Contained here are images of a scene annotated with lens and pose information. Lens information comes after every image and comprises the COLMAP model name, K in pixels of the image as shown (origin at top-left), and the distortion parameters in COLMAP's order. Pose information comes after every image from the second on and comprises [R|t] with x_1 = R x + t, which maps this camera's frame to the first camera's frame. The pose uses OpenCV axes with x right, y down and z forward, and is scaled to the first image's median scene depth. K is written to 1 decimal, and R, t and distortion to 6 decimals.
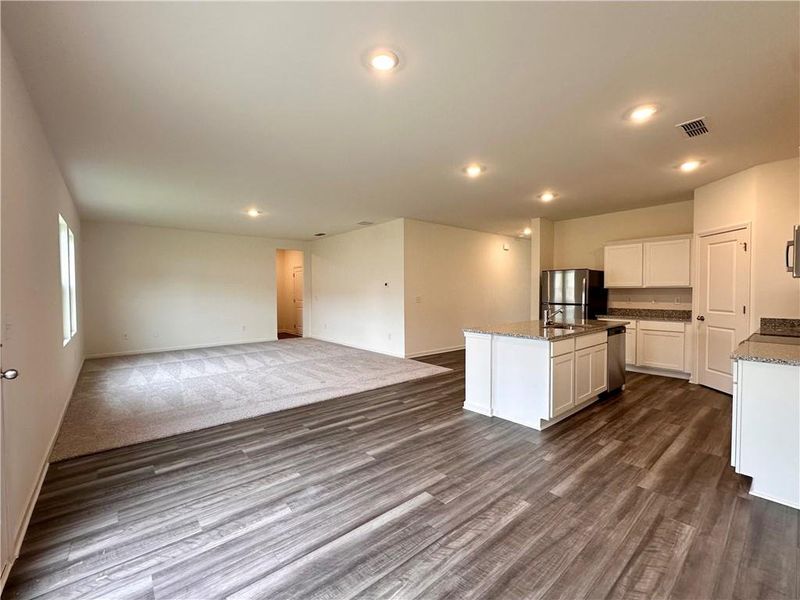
lens RADIAL K [[345.9, 0, 399.6], [0, 345.9, 300.6], [0, 0, 1]] dist [-0.003286, -0.000222]
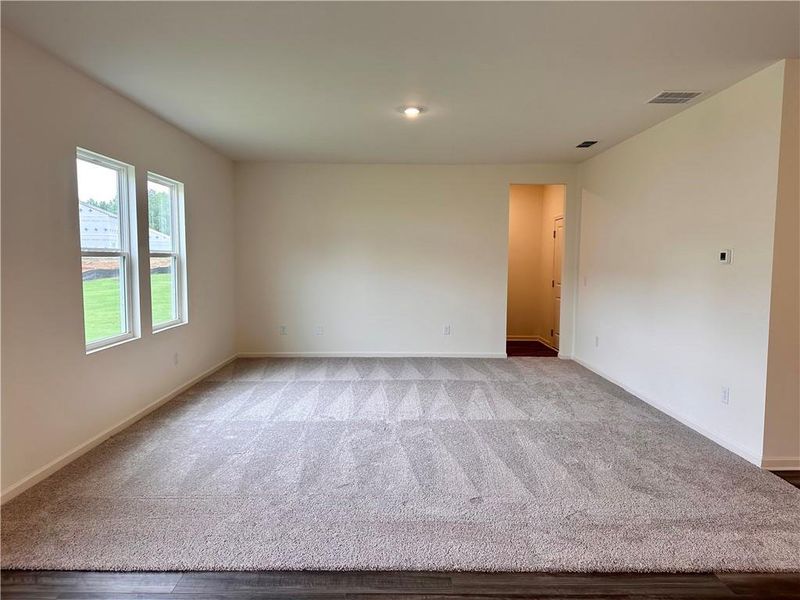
lens RADIAL K [[554.6, 0, 401.4], [0, 554.6, 302.2], [0, 0, 1]] dist [0.029099, -0.021689]
pose [[0.763446, 0.060716, -0.643012, 0.081923], [-0.025670, 0.997637, 0.063723, -0.025406], [0.645361, -0.032143, 0.763201, 0.300869]]
